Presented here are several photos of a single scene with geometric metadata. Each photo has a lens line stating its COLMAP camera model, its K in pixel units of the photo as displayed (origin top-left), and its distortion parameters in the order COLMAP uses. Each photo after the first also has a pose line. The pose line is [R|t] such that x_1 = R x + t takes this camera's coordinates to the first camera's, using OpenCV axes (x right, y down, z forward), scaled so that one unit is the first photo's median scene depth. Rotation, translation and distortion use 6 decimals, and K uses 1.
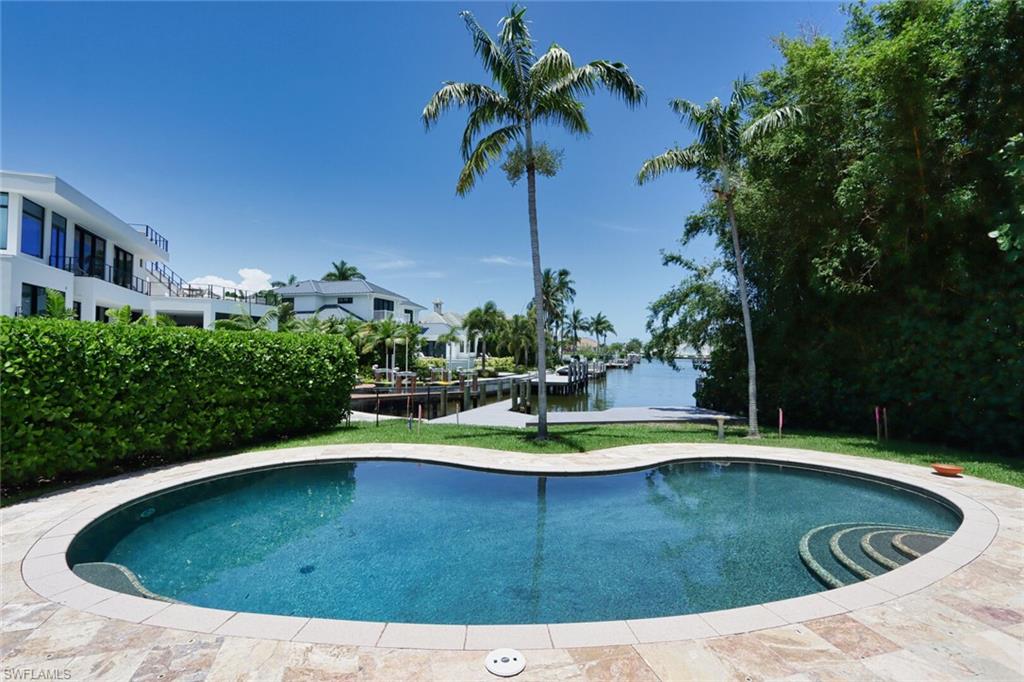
lens RADIAL K [[471.4, 0, 512.0], [0, 471.4, 341.0], [0, 0, 1]] dist [-0.002155, -0.000582]
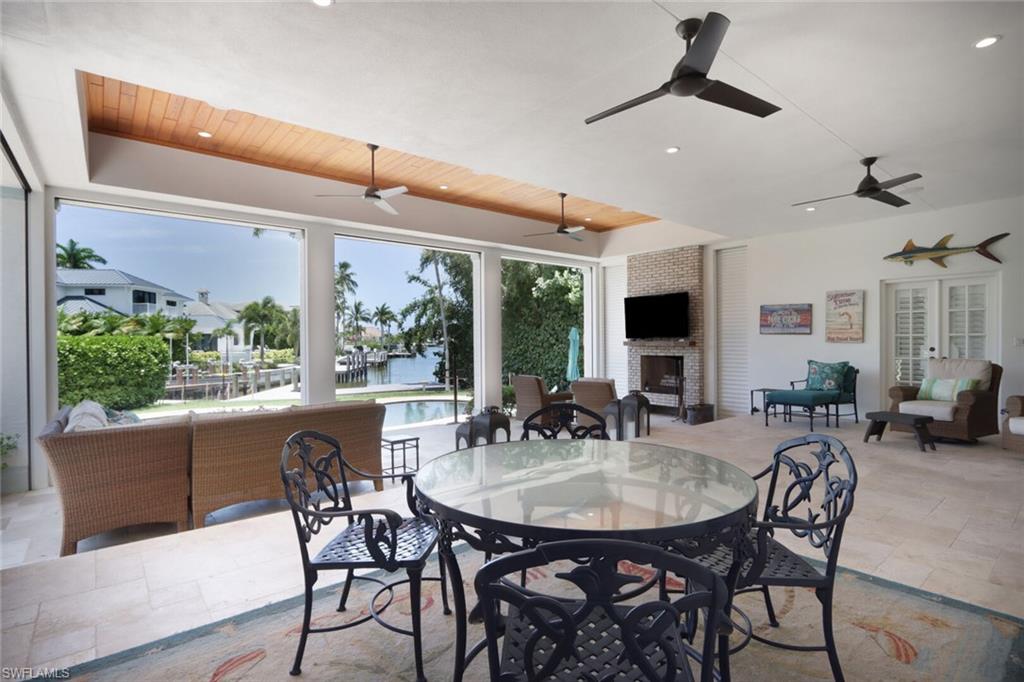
lens RADIAL K [[489.5, 0, 499.1], [0, 489.5, 341.7], [0, 0, 1]] dist [-0.002104, -0.000106]
pose [[0.918992, -0.015936, 0.393955, -0.004377], [0.006139, 0.999640, 0.026118, -0.008128], [-0.394229, -0.021584, 0.918759, -0.192916]]
